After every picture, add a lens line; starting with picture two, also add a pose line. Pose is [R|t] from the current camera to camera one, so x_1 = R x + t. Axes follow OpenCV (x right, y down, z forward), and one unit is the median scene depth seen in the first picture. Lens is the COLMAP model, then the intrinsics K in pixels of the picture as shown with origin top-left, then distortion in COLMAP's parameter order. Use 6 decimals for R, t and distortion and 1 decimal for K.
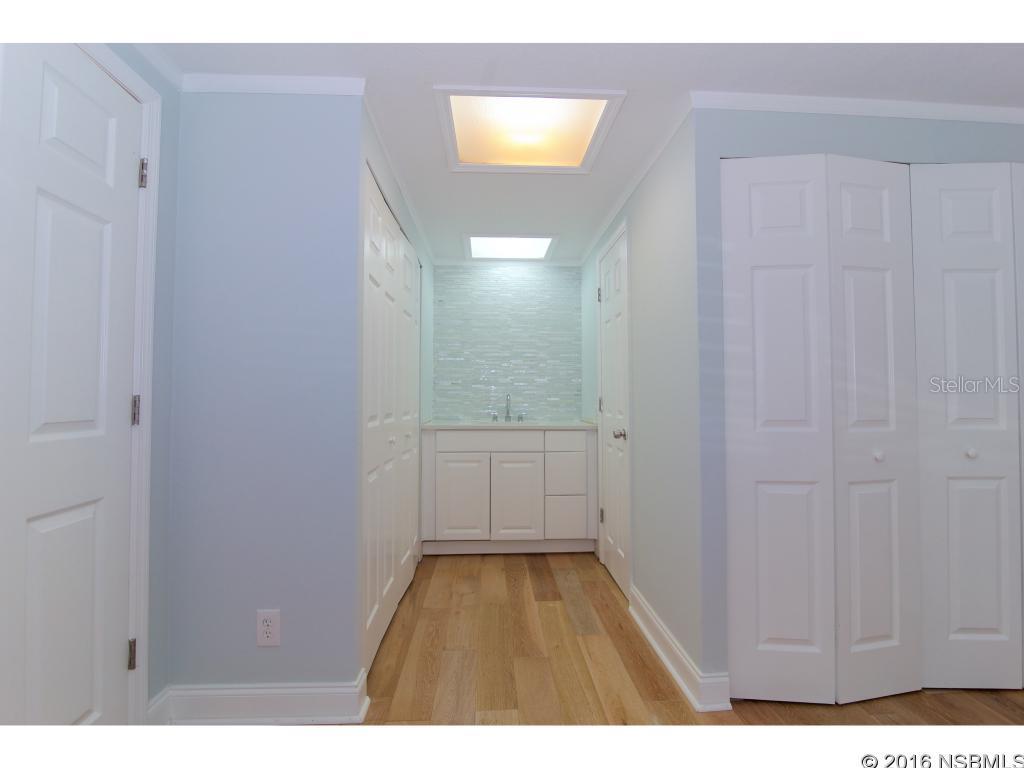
lens RADIAL K [[487.8, 0, 512.0], [0, 487.8, 384.0], [0, 0, 1]] dist [-0.011869, -0.000092]
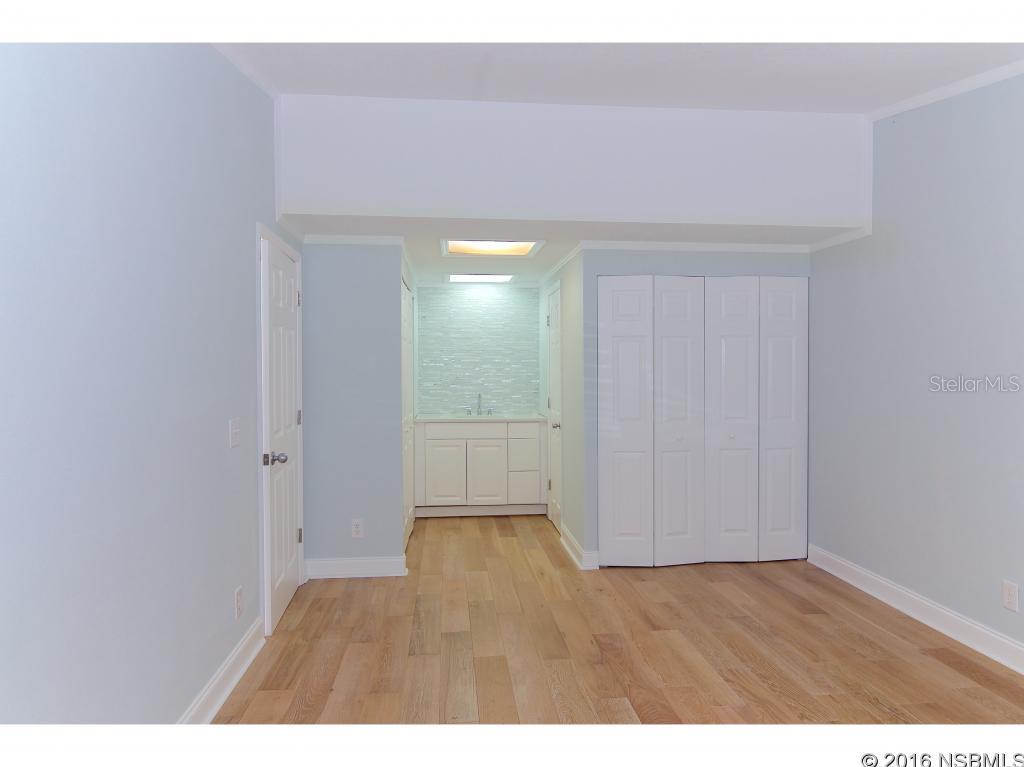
lens RADIAL K [[649.0, 0, 512.0], [0, 649.0, 383.5], [0, 0, 1]] dist [-0.024920, 0.000770]
pose [[0.998855, -0.004425, 0.047645, -0.004869], [0.002290, 0.998994, 0.044779, -0.089336], [-0.047795, -0.044618, 0.997860, -0.750556]]
